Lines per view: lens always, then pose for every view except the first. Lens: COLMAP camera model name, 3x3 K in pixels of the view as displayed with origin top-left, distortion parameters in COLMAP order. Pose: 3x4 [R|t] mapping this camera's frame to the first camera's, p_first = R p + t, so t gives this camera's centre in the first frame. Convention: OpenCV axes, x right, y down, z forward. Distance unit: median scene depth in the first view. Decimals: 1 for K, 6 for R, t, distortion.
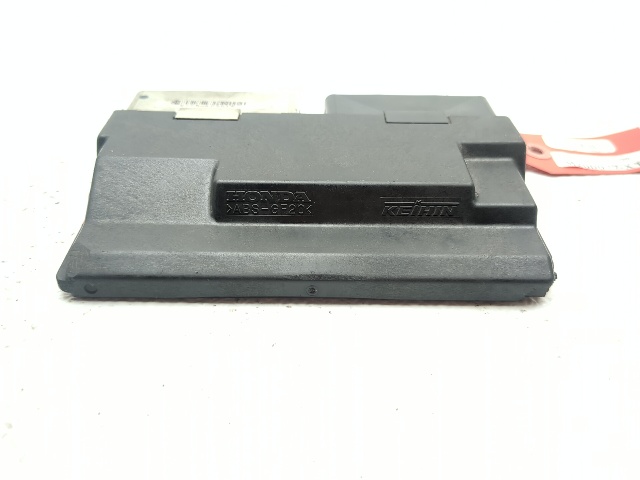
lens RADIAL K [[516.3, 0, 320.0], [0, 516.3, 240.0], [0, 0, 1]] dist [-0.004423, -0.004856]
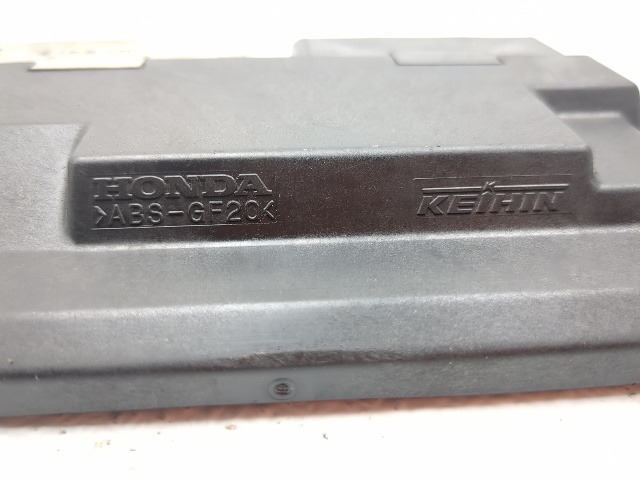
lens RADIAL K [[516.3, 0, 320.0], [0, 516.3, 240.0], [0, 0, 1]] dist [-0.004423, -0.004856]
pose [[0.997394, -0.045672, 0.055857, -0.001483], [0.048592, 0.997461, -0.052069, -0.003487], [-0.053337, 0.054647, 0.997080, 0.518050]]
